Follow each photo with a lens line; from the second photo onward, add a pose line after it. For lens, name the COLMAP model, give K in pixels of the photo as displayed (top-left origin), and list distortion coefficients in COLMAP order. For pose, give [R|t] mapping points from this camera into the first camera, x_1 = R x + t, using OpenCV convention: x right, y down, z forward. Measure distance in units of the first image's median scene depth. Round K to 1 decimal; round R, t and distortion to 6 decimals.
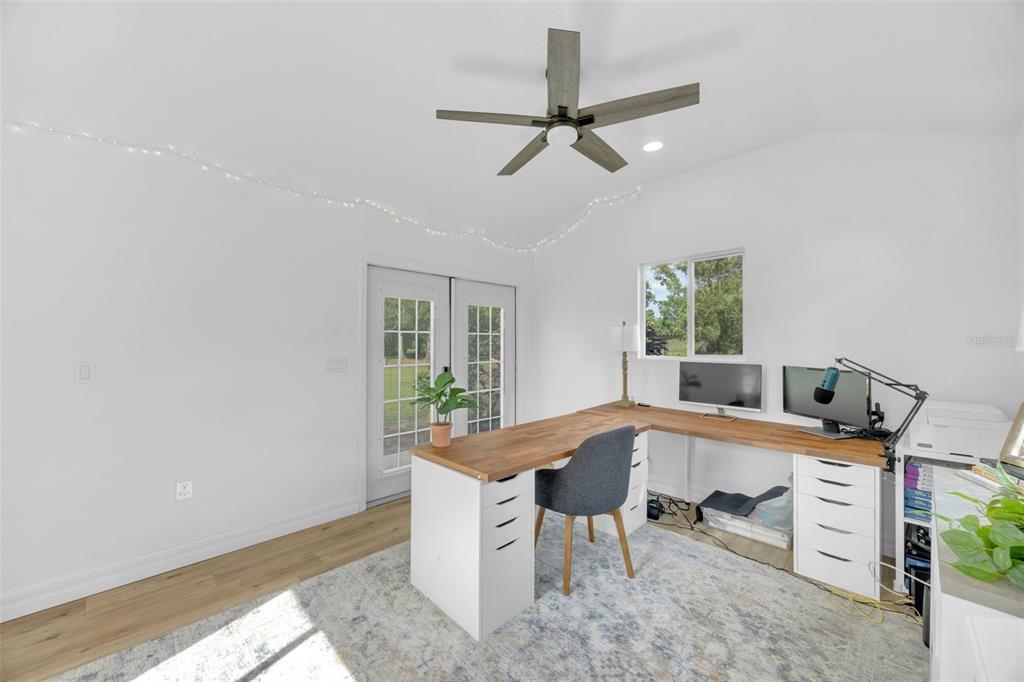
lens RADIAL K [[496.8, 0, 512.0], [0, 496.8, 341.0], [0, 0, 1]] dist [-0.005943, -0.000633]
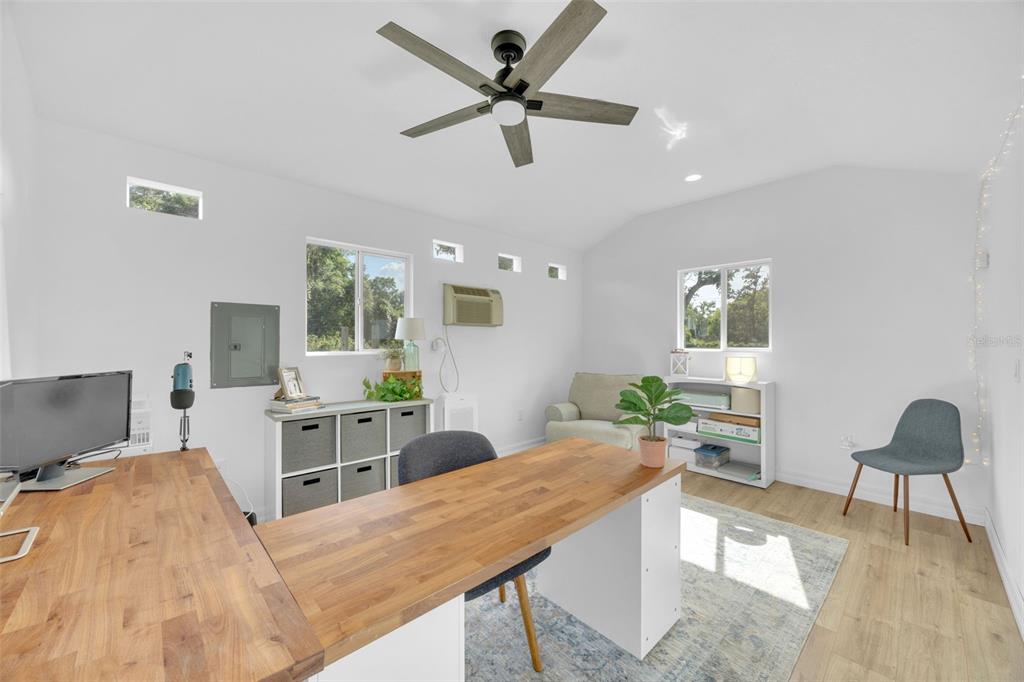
lens RADIAL K [[496.8, 0, 512.0], [0, 496.8, 341.0], [0, 0, 1]] dist [-0.005943, -0.000633]
pose [[-0.999164, -0.000849, 0.040882, 0.057598], [-0.001396, 0.999910, -0.013369, 0.018506], [-0.040867, -0.013415, -0.999075, 1.986051]]
